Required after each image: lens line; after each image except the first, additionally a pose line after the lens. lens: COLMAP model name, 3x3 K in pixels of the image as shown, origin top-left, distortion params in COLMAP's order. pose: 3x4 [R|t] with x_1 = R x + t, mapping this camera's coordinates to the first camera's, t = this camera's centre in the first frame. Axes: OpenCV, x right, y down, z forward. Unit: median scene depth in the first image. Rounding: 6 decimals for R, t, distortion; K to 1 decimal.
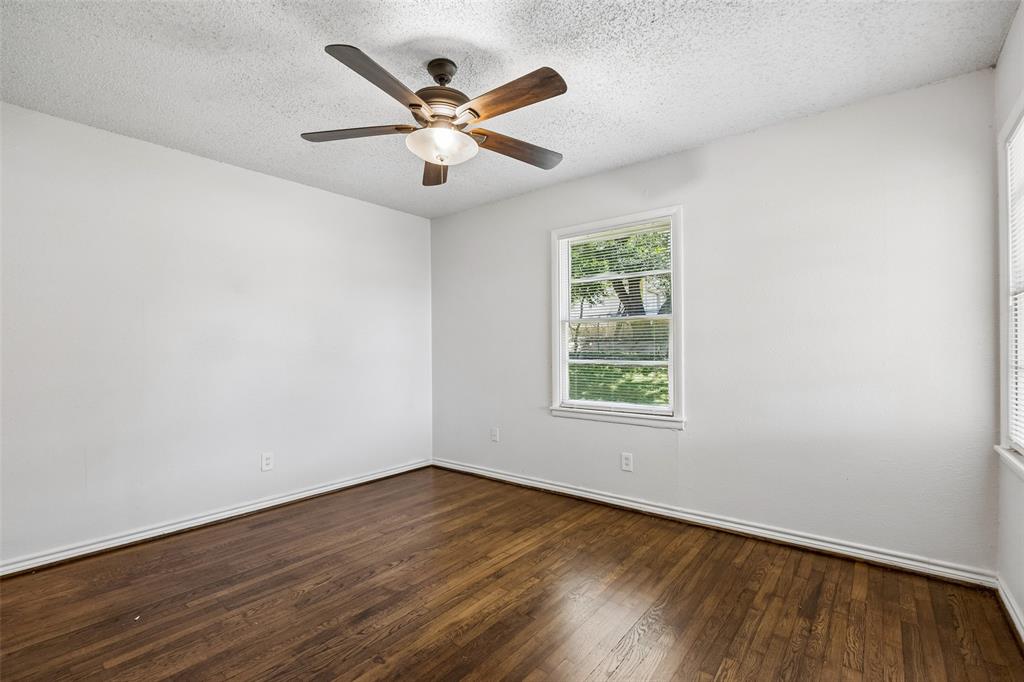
lens RADIAL K [[451.1, 0, 511.3], [0, 451.1, 359.3], [0, 0, 1]] dist [-0.010115, 0.000756]
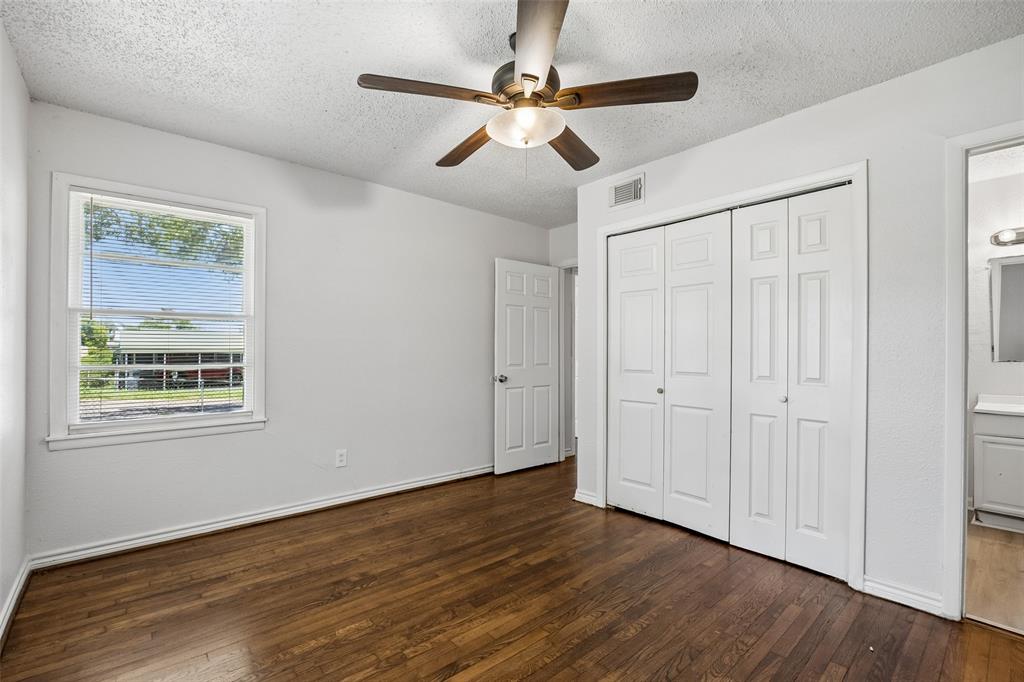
lens RADIAL K [[451.1, 0, 511.3], [0, 451.1, 346.6], [0, 0, 1]] dist [-0.010115, 0.000756]
pose [[-0.984861, 0.006541, 0.173222, -0.229644], [0.007724, 0.999951, 0.006152, -0.030596], [-0.173173, 0.007397, -0.984864, 1.554034]]
